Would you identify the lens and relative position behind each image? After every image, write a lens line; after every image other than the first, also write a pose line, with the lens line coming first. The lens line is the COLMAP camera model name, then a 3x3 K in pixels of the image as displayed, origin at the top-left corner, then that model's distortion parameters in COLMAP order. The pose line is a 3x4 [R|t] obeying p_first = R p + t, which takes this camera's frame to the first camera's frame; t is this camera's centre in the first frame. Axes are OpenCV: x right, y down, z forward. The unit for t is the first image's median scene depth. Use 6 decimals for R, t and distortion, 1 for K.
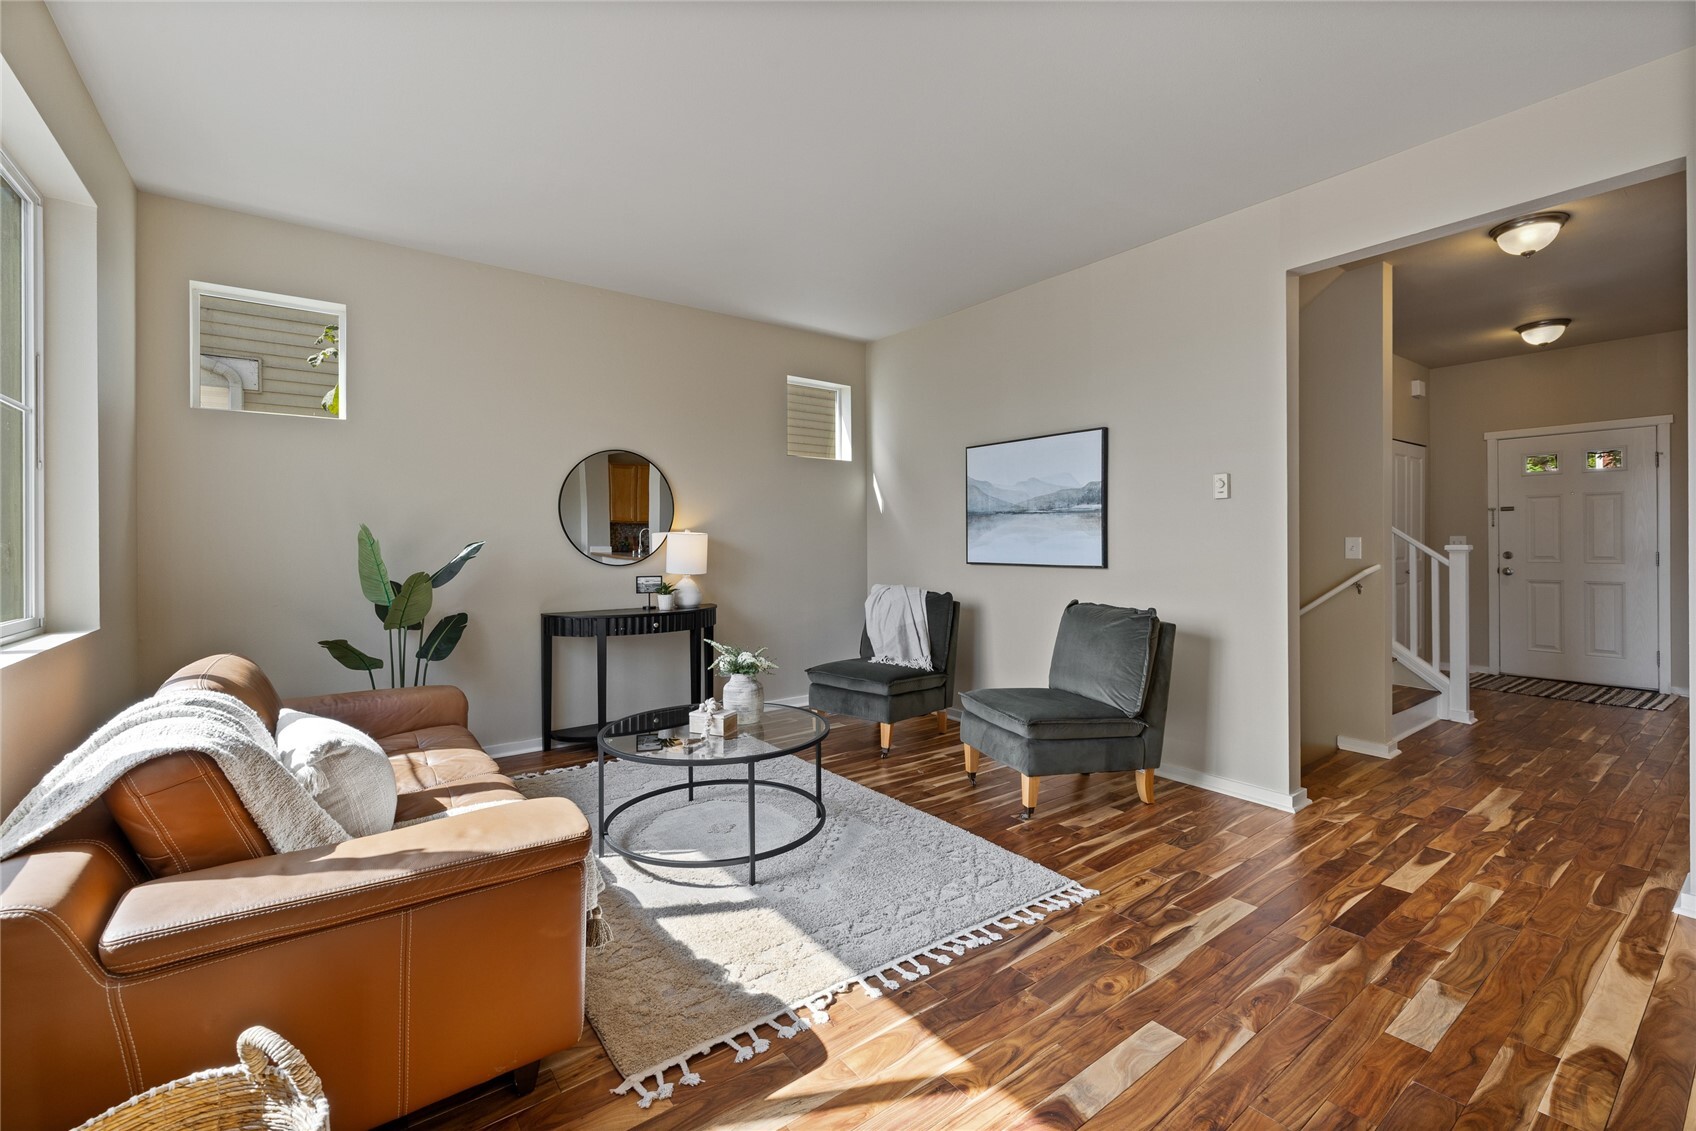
lens RADIAL K [[714.4, 0, 847.1], [0, 714.4, 542.2], [0, 0, 1]] dist [-0.001396, 0.001104]
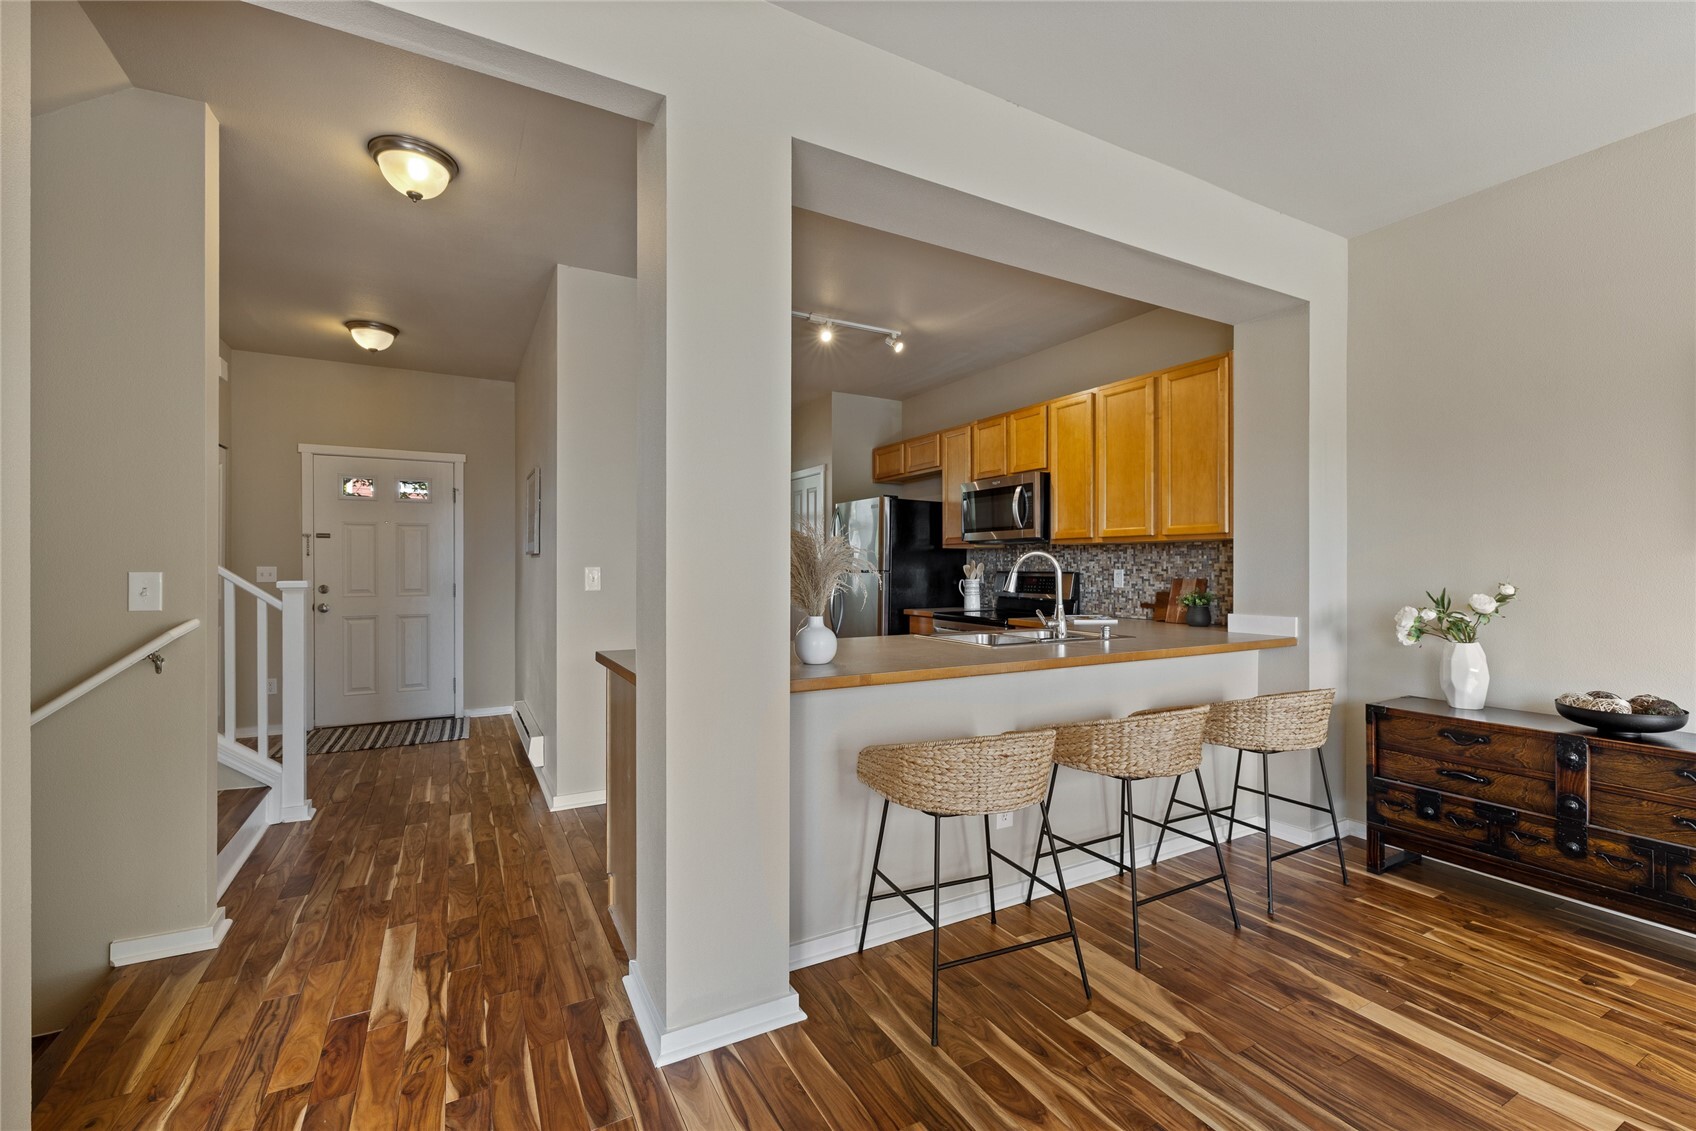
lens RADIAL K [[714.4, 0, 843.2], [0, 714.4, 570.6], [0, 0, 1]] dist [-0.001396, 0.001104]
pose [[0.138685, 0.001046, 0.990336, 0.294865], [-0.003026, 0.999995, -0.000632, -0.010949], [-0.990332, -0.002909, 0.138688, 0.484361]]
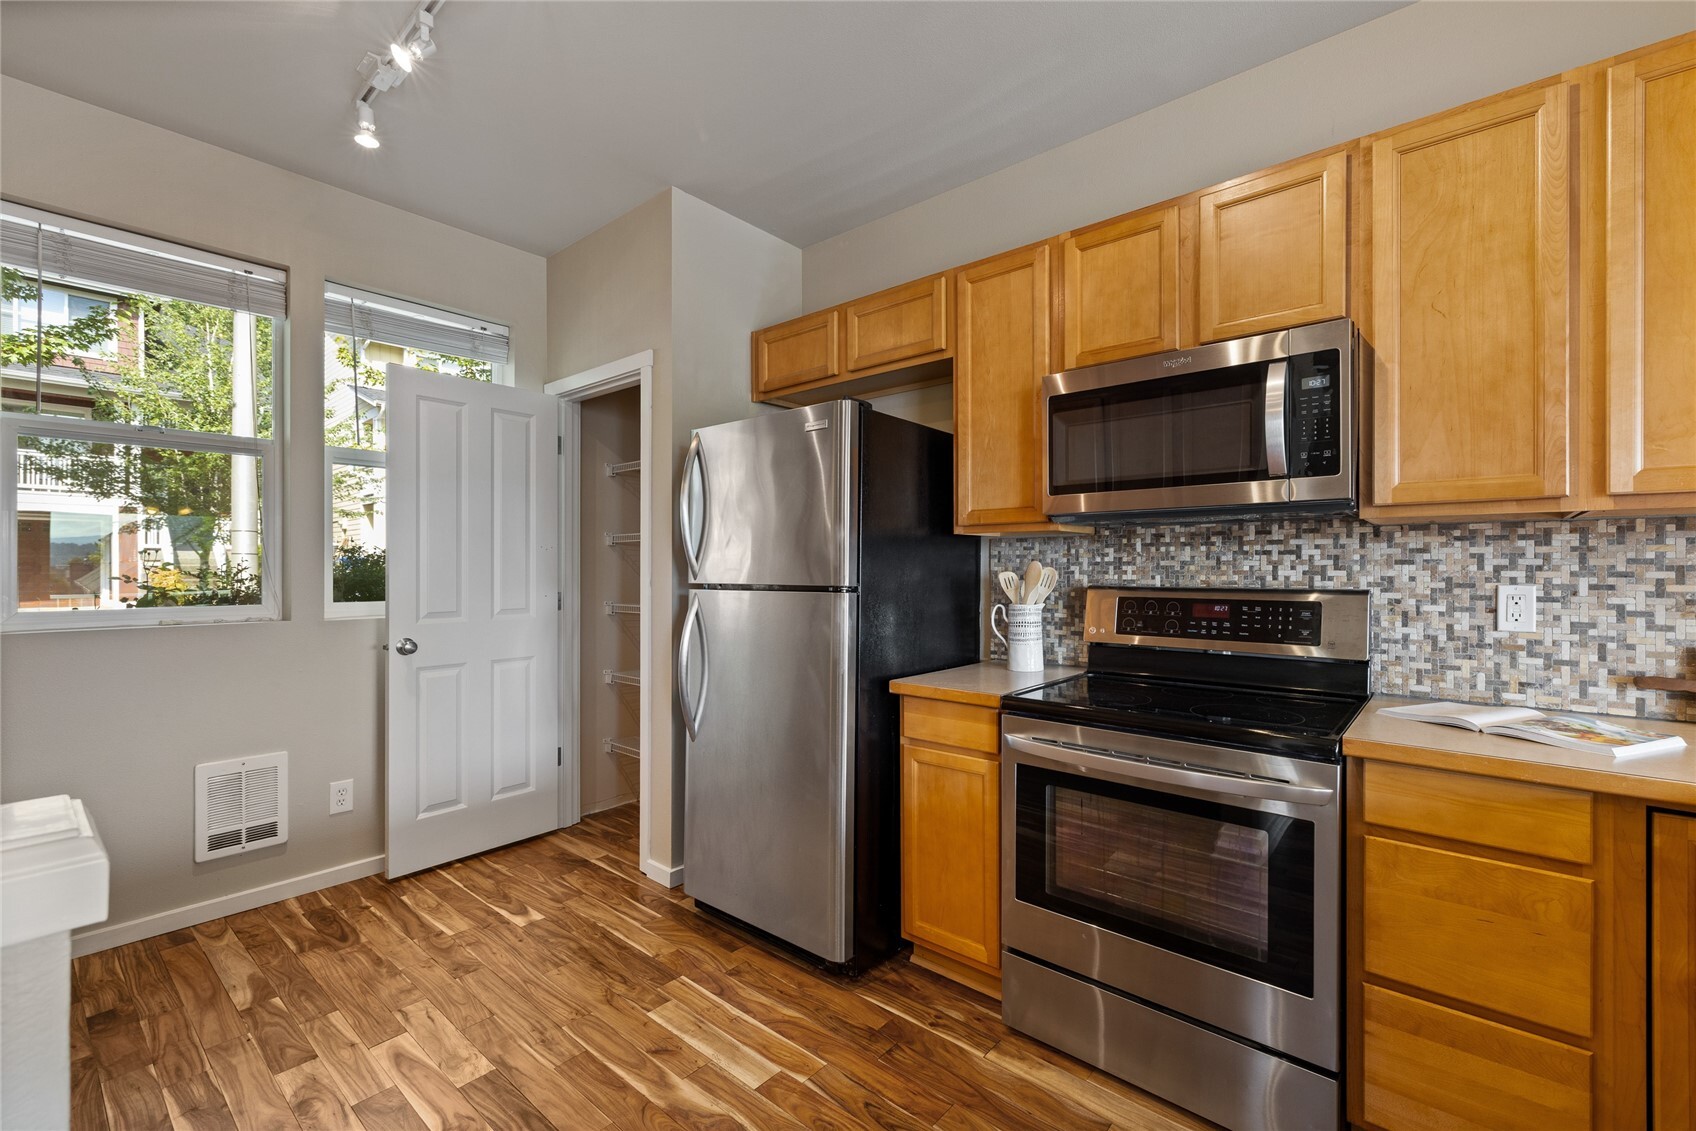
lens RADIAL K [[714.4, 0, 848.0], [0, 714.4, 569.1], [0, 0, 1]] dist [-0.001396, 0.001104]
pose [[-0.212888, 0.007280, 0.977049, 1.290140], [0.000150, 0.999972, -0.007418, -0.023683], [-0.977077, -0.001433, -0.212884, 0.752270]]
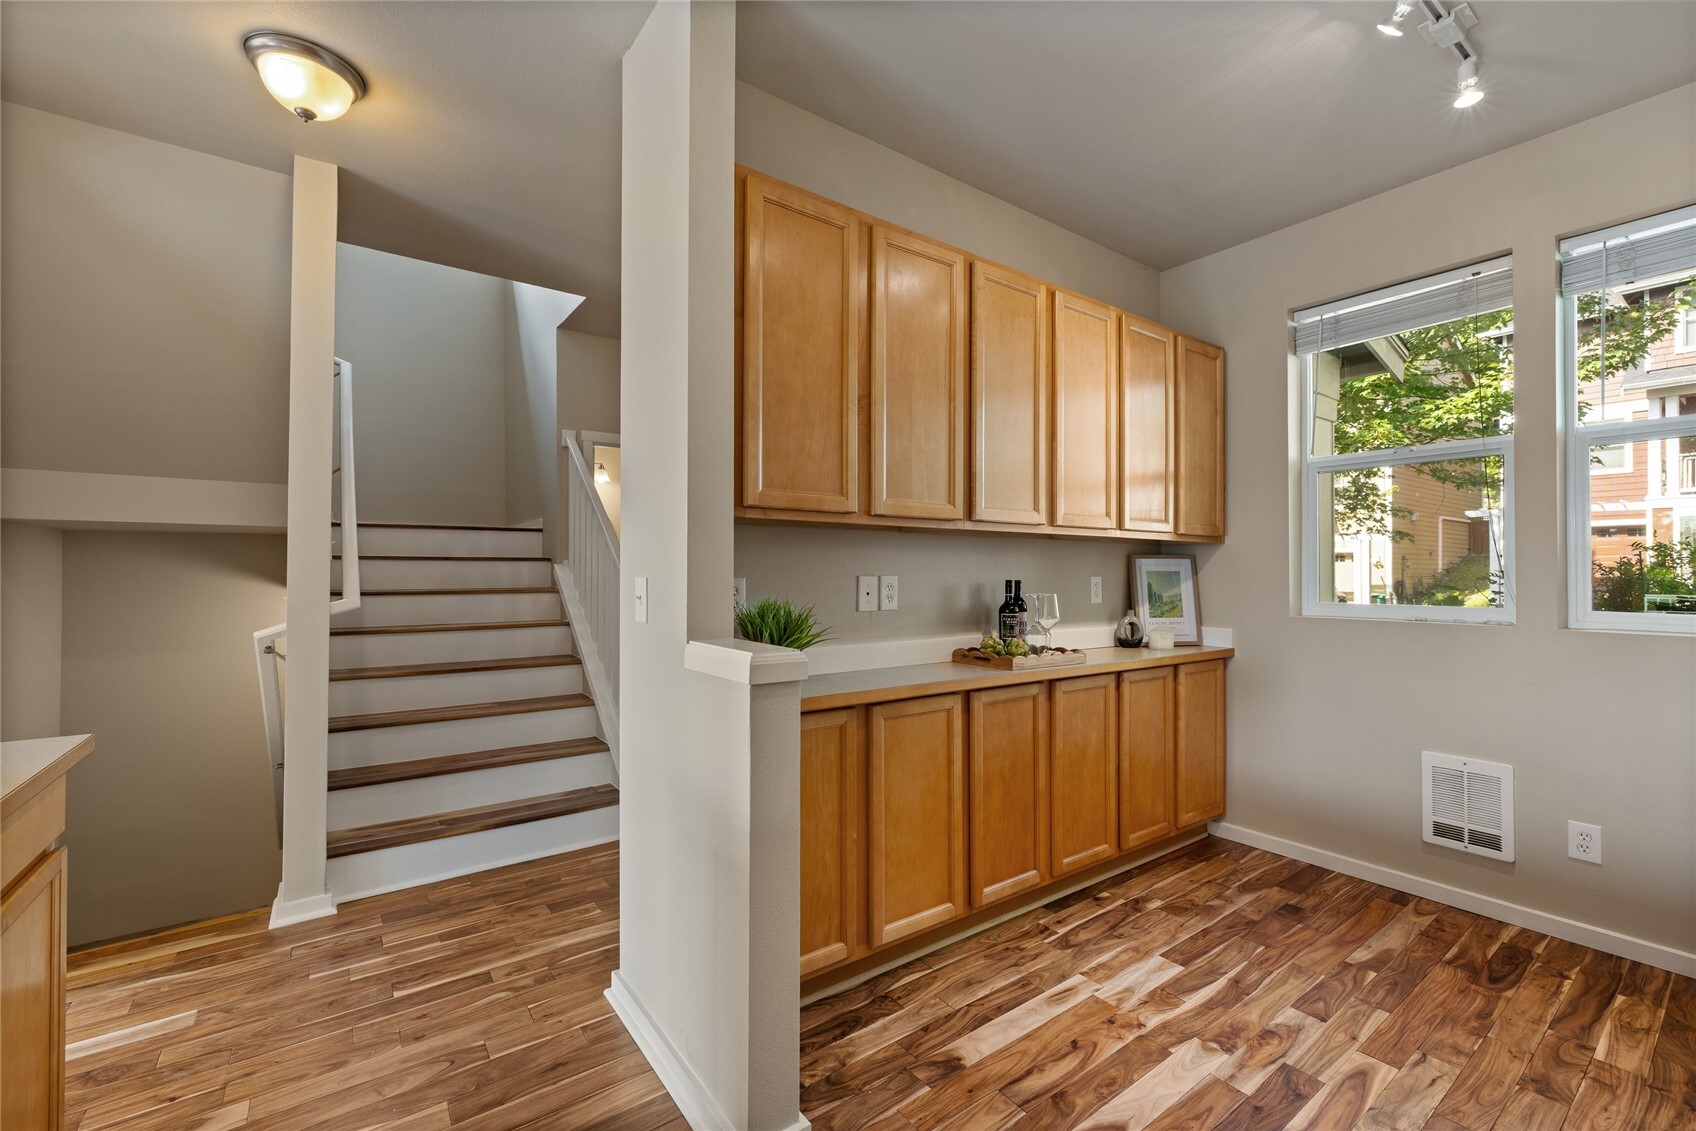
lens RADIAL K [[714.4, 0, 855.9], [0, 714.4, 563.6], [0, 0, 1]] dist [-0.001396, 0.001104]
pose [[0.999939, 0.010226, 0.004063, 1.527330], [-0.010191, 0.999913, -0.008353, -0.024053], [-0.004149, 0.008311, 0.999957, 0.431996]]
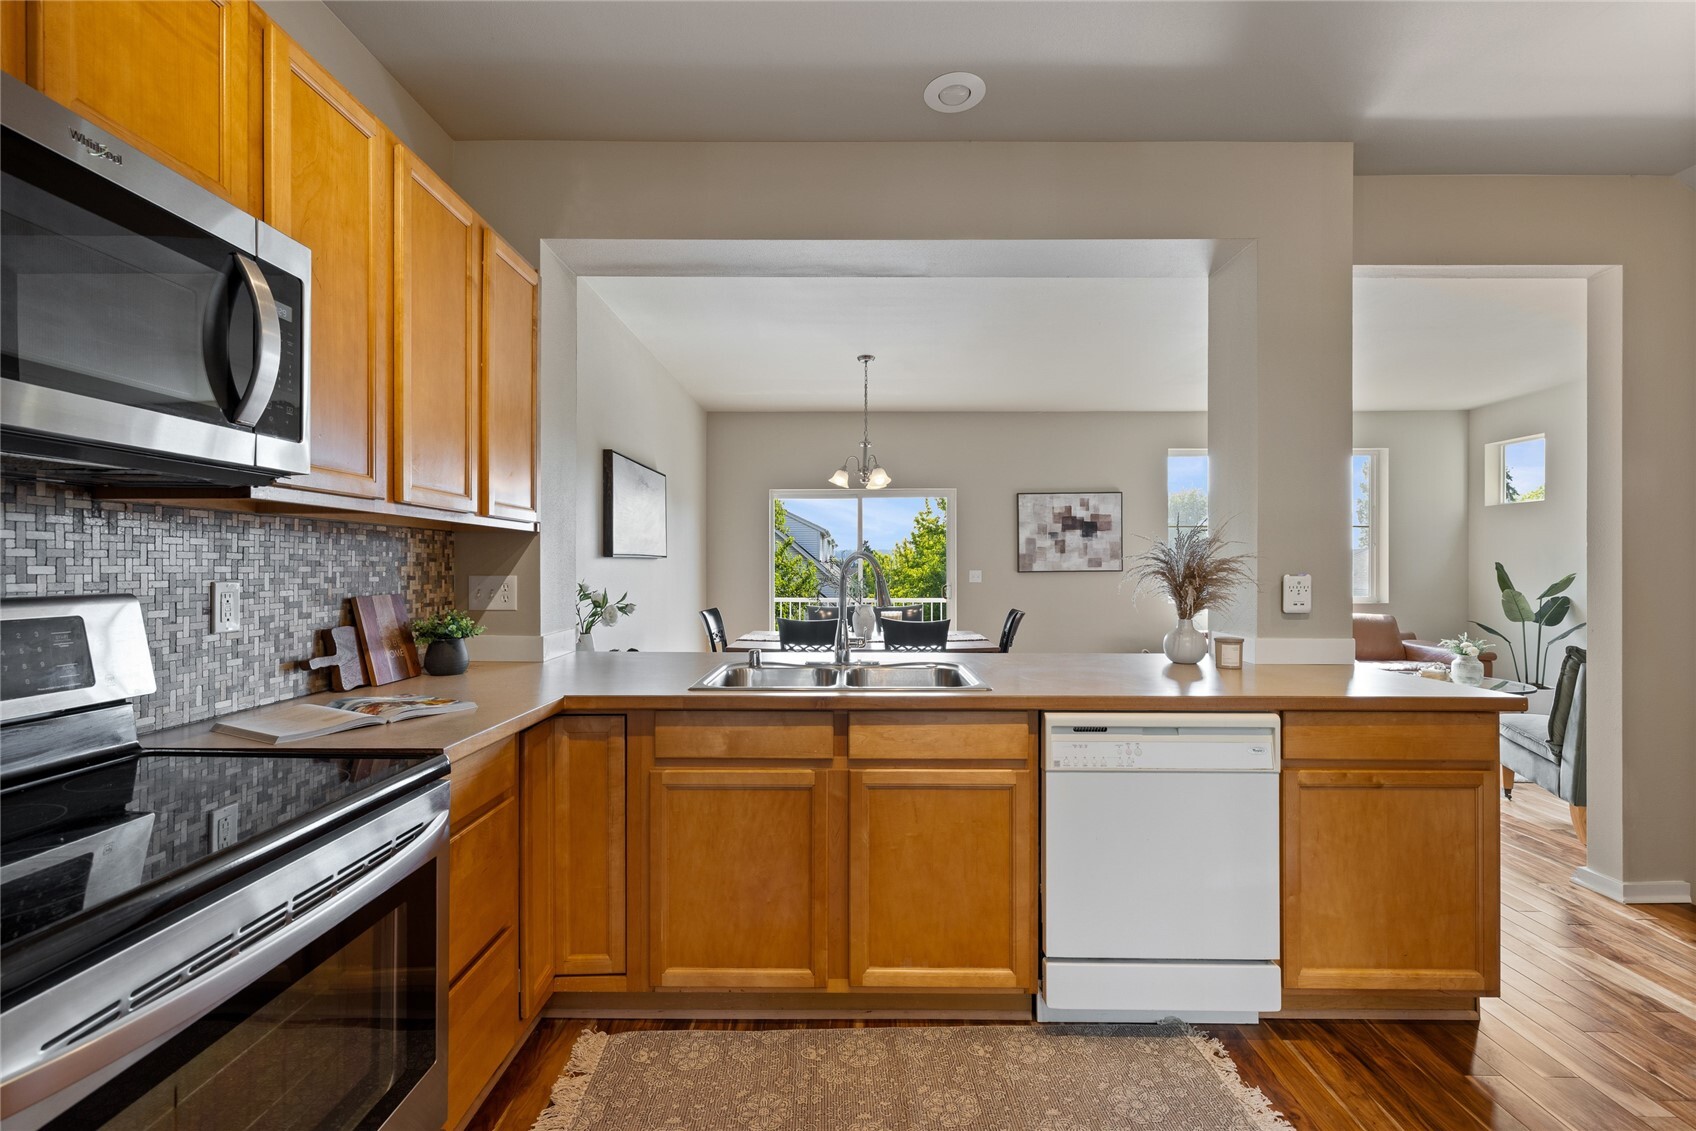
lens RADIAL K [[714.4, 0, 850.3], [0, 714.4, 568.4], [0, 0, 1]] dist [-0.001396, 0.001104]
pose [[-0.597465, 0.009366, -0.801840, 1.835544], [0.004072, 0.999954, 0.008646, -0.027085], [0.801885, 0.001901, -0.597476, 0.781437]]
